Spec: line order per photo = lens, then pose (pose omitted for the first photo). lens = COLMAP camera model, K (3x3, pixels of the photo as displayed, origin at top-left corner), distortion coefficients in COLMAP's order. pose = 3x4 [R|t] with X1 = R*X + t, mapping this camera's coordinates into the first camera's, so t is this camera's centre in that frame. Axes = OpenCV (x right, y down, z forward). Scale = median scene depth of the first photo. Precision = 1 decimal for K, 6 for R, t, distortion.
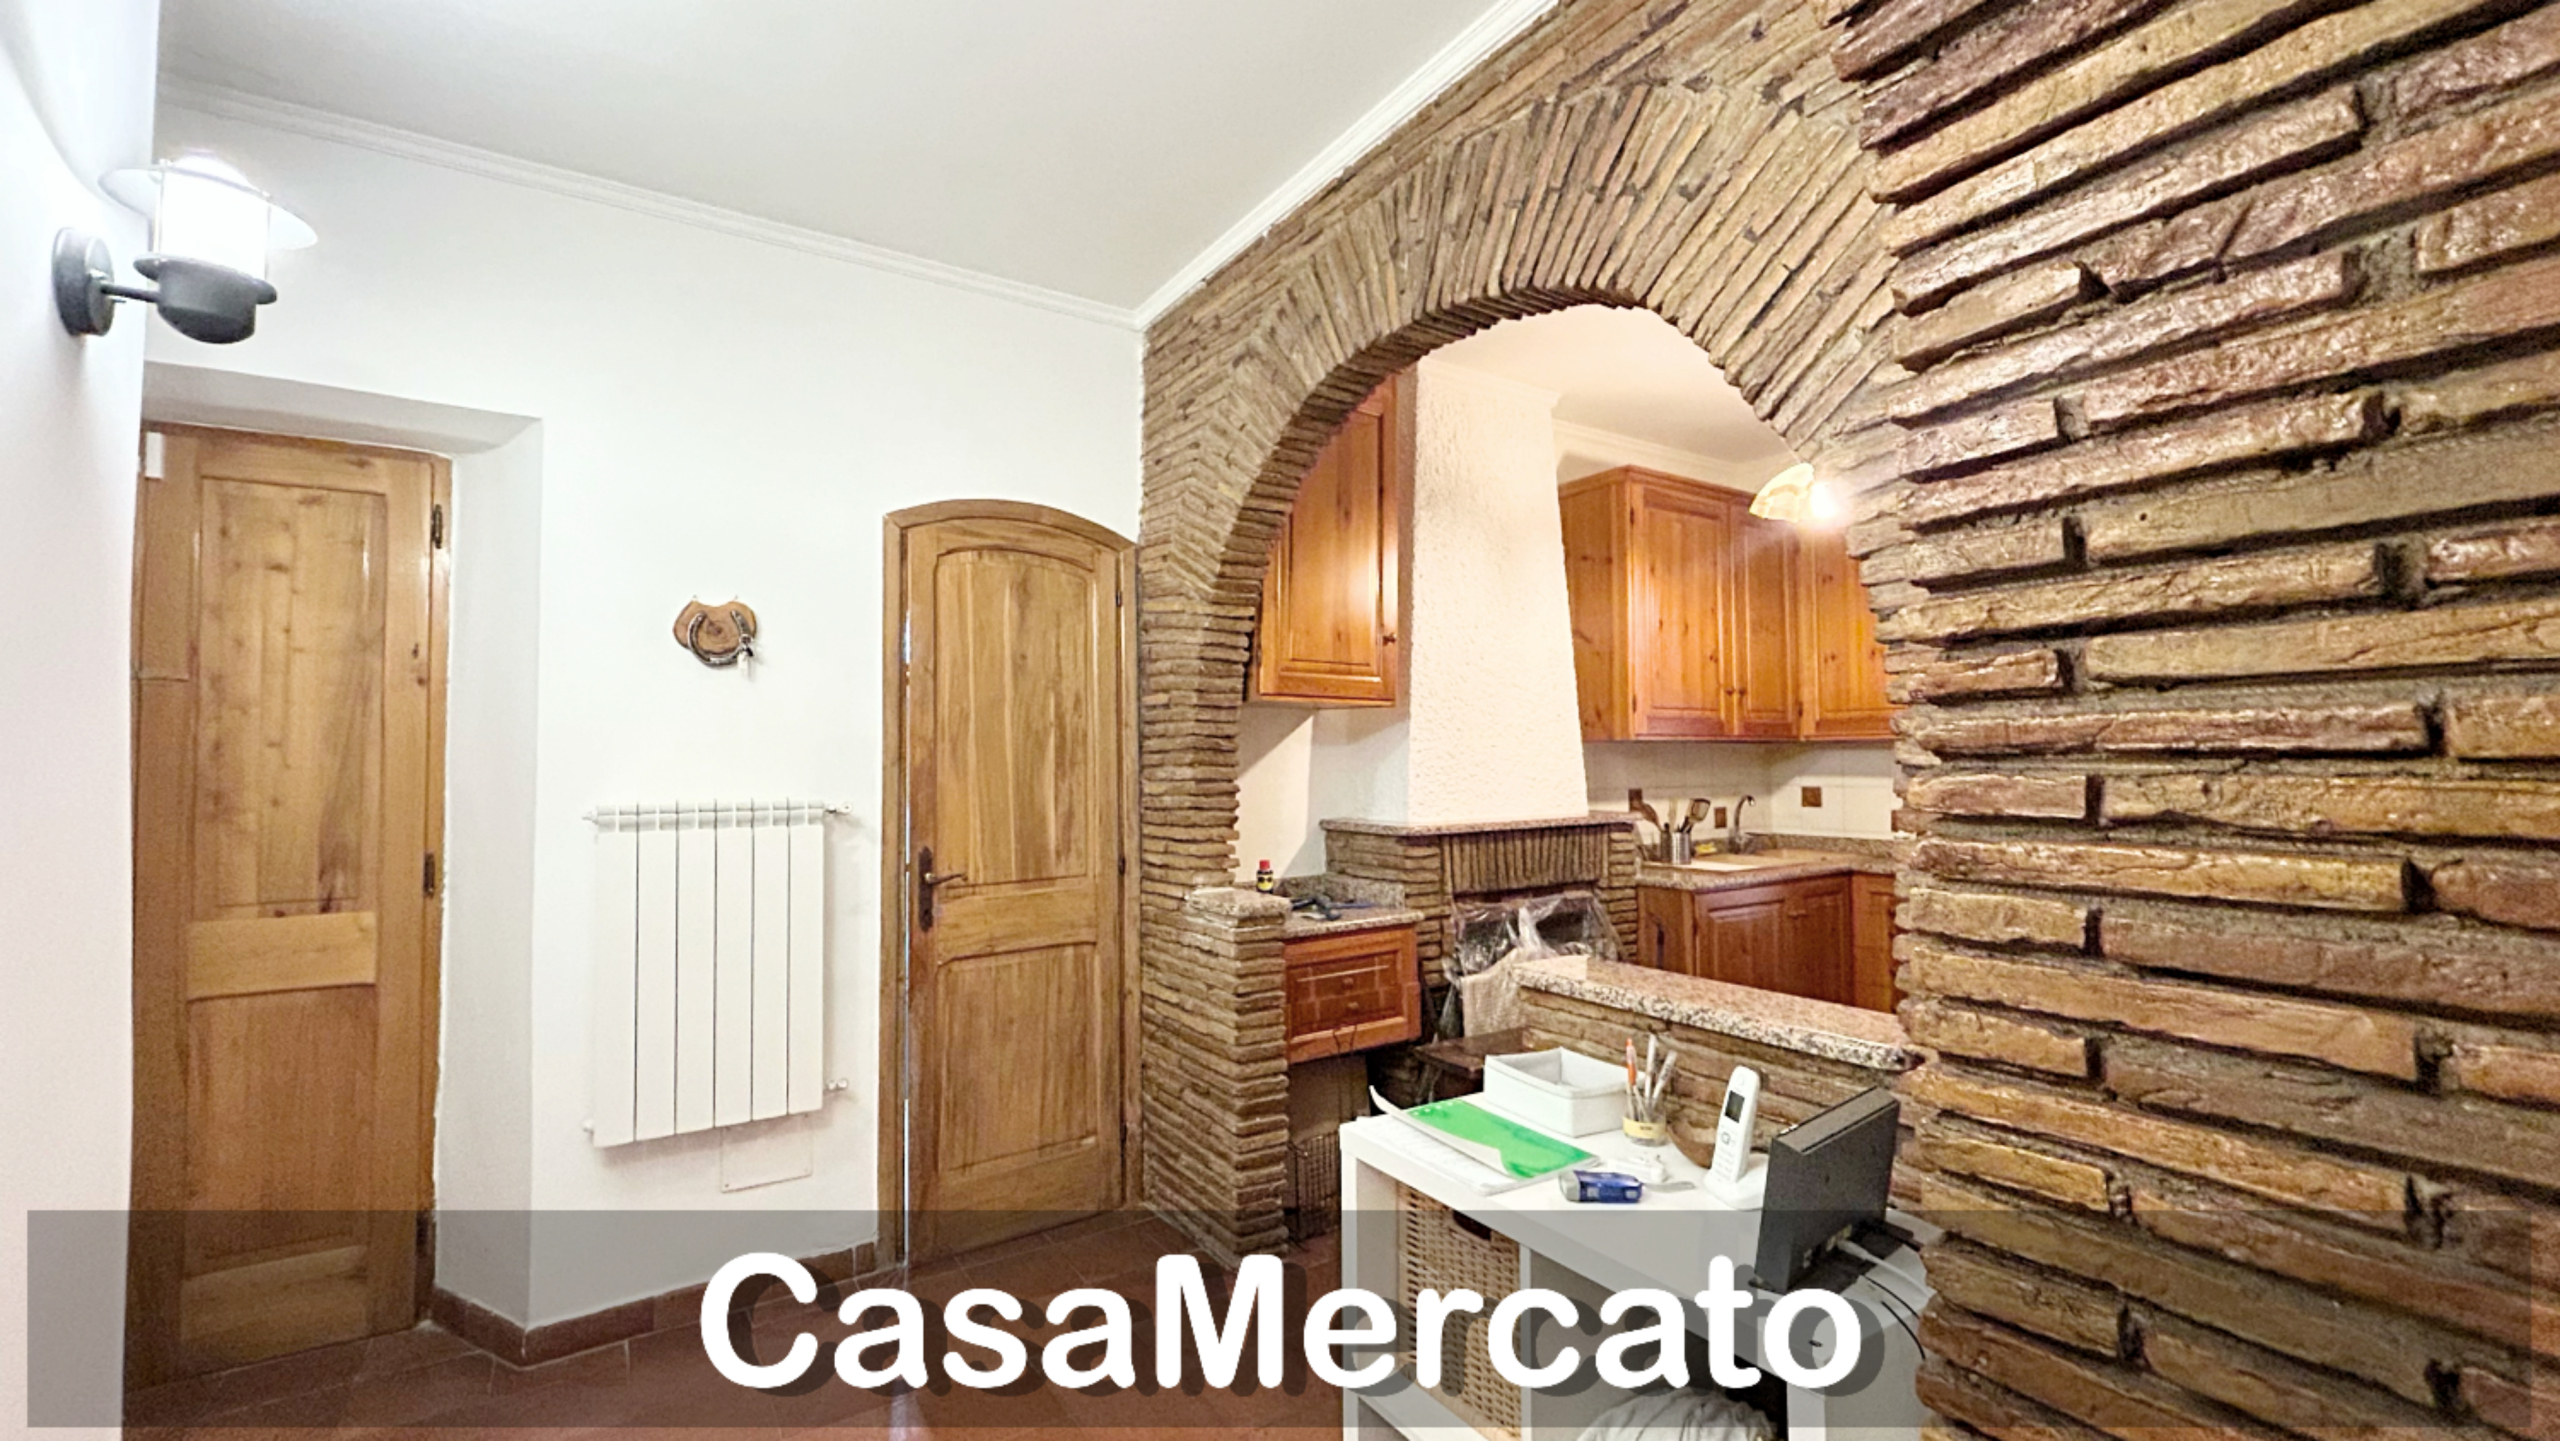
lens RADIAL K [[1045.3, 0, 1275.3], [0, 1045.3, 717.5], [0, 0, 1]] dist [-0.000986, -0.000658]
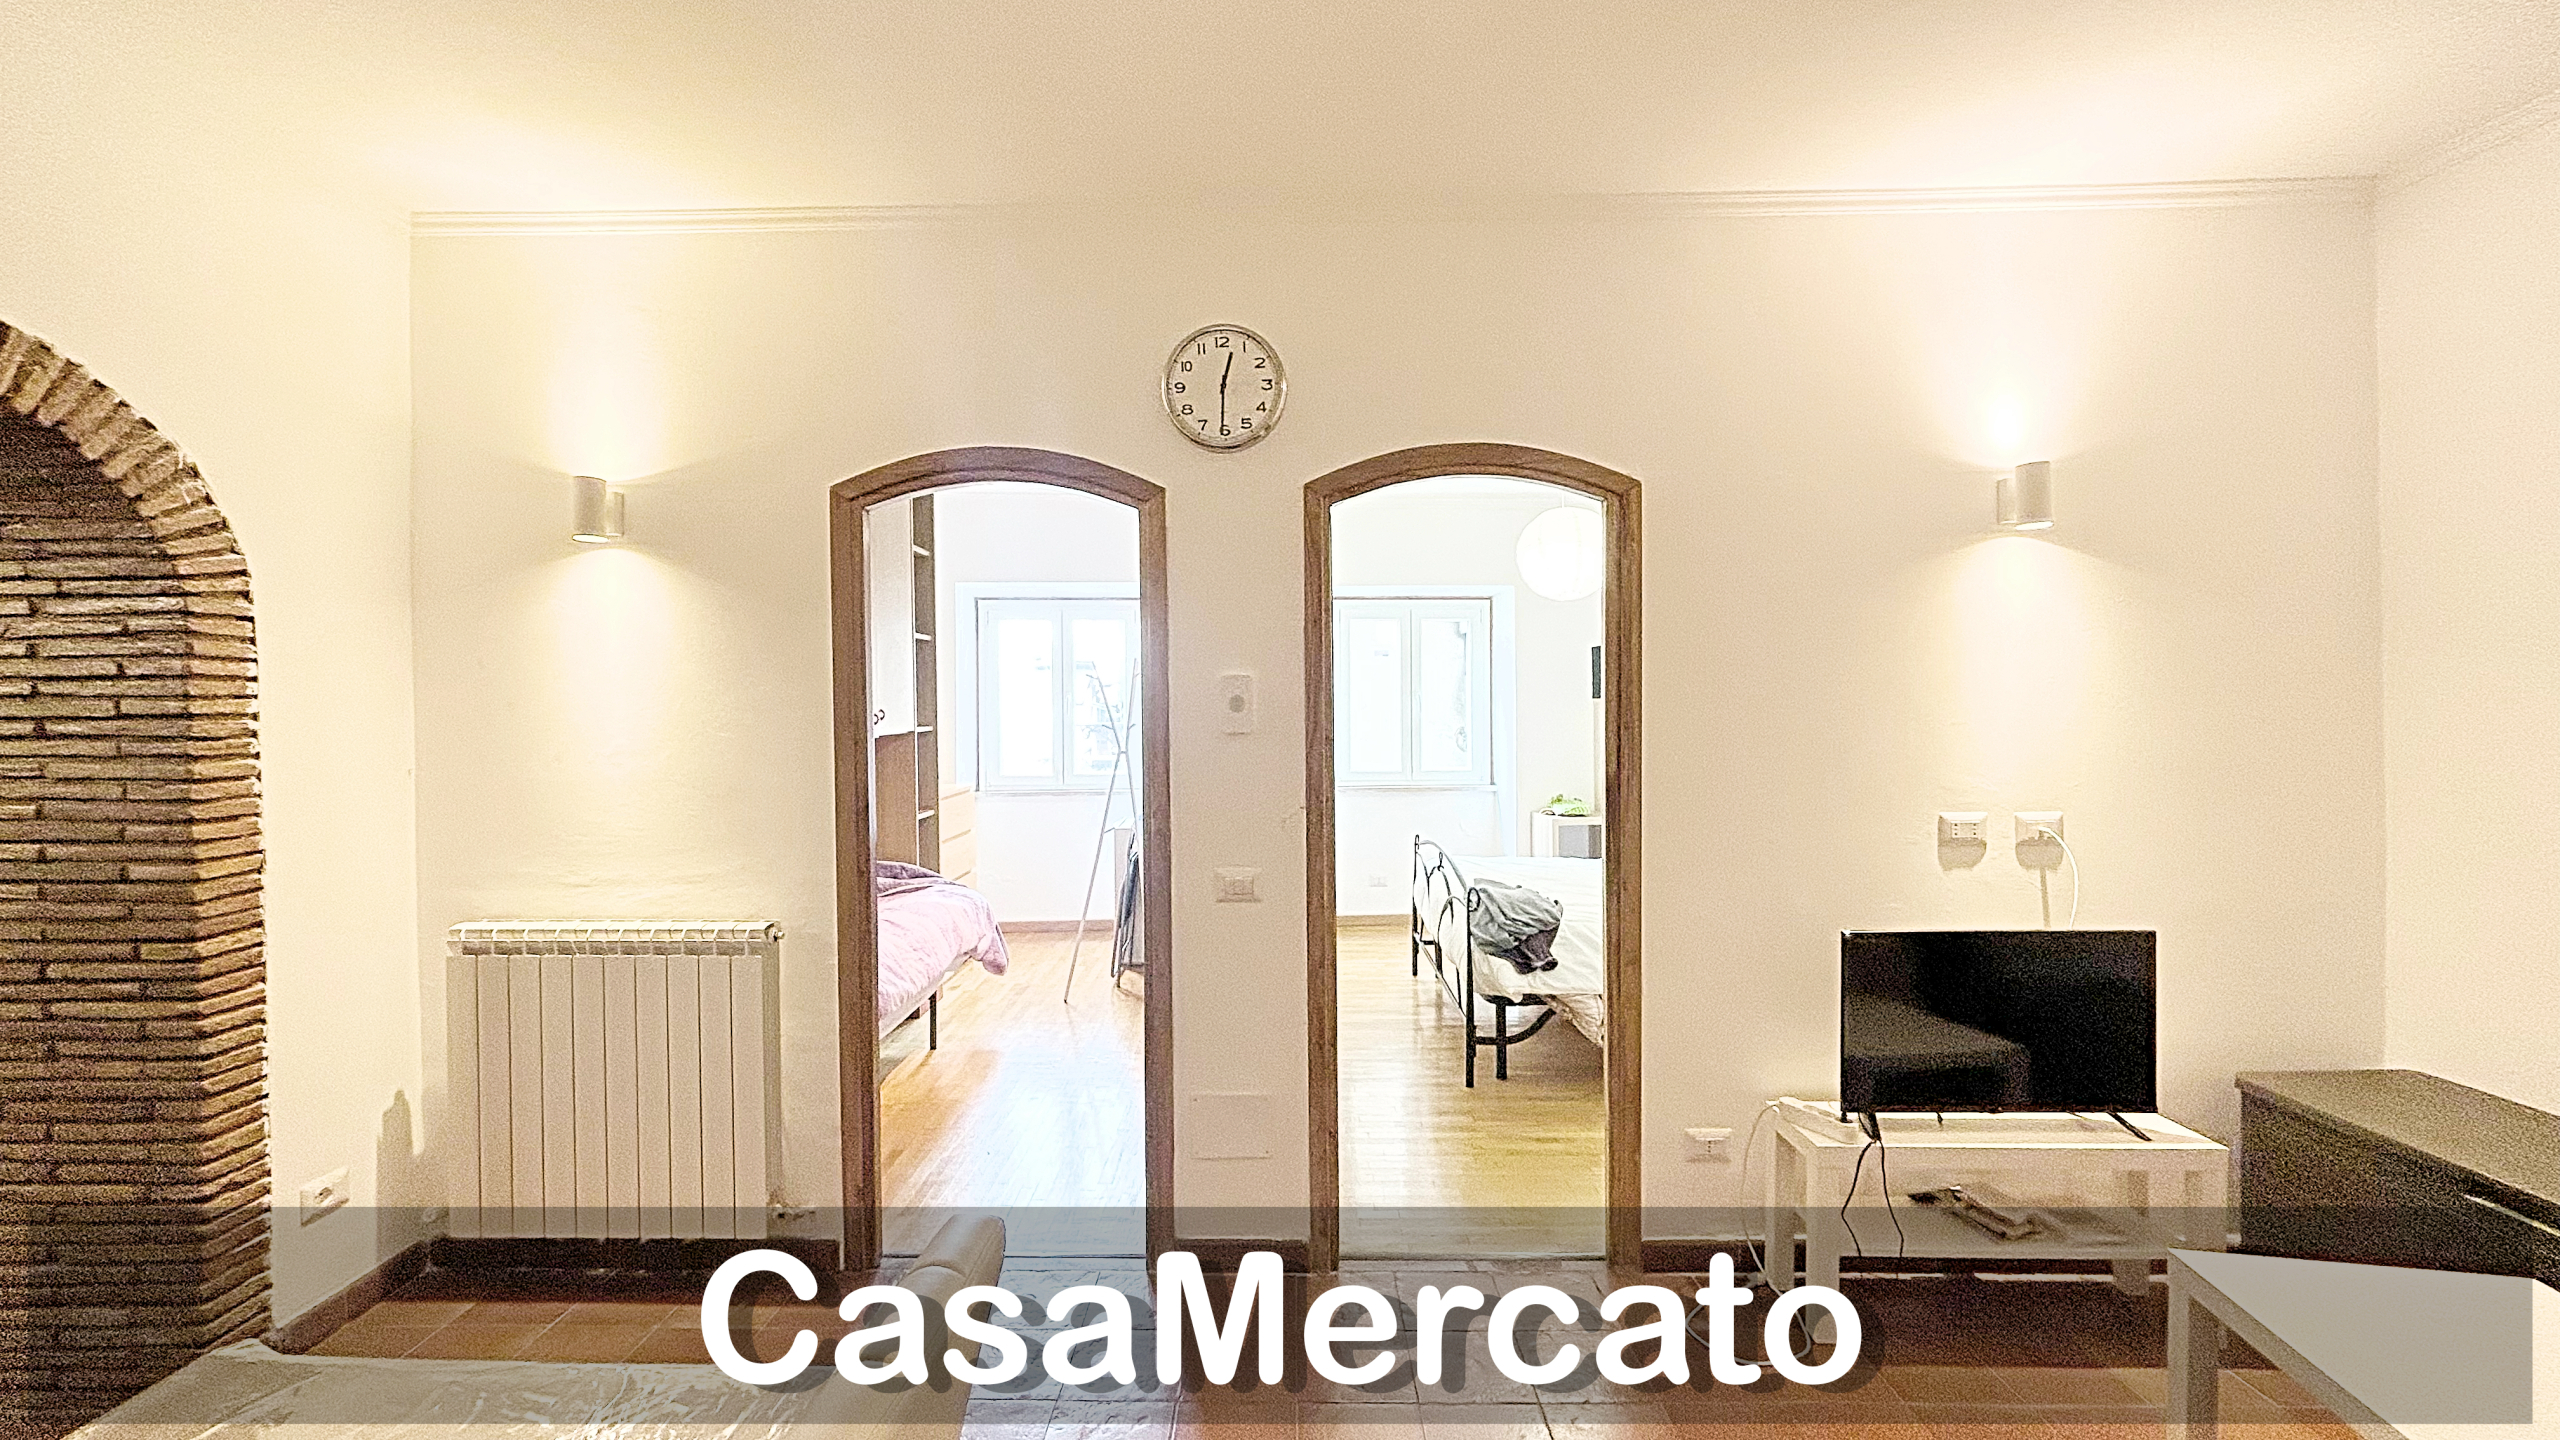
lens RADIAL K [[1025.7, 0, 1275.3], [0, 1025.7, 719.1], [0, 0, 1]] dist [-0.000151, -0.000746]
pose [[0.553131, -0.008650, 0.833050, 0.086655], [-0.028091, 0.999184, 0.029027, -0.081722], [-0.832621, -0.039457, 0.552436, -0.956944]]
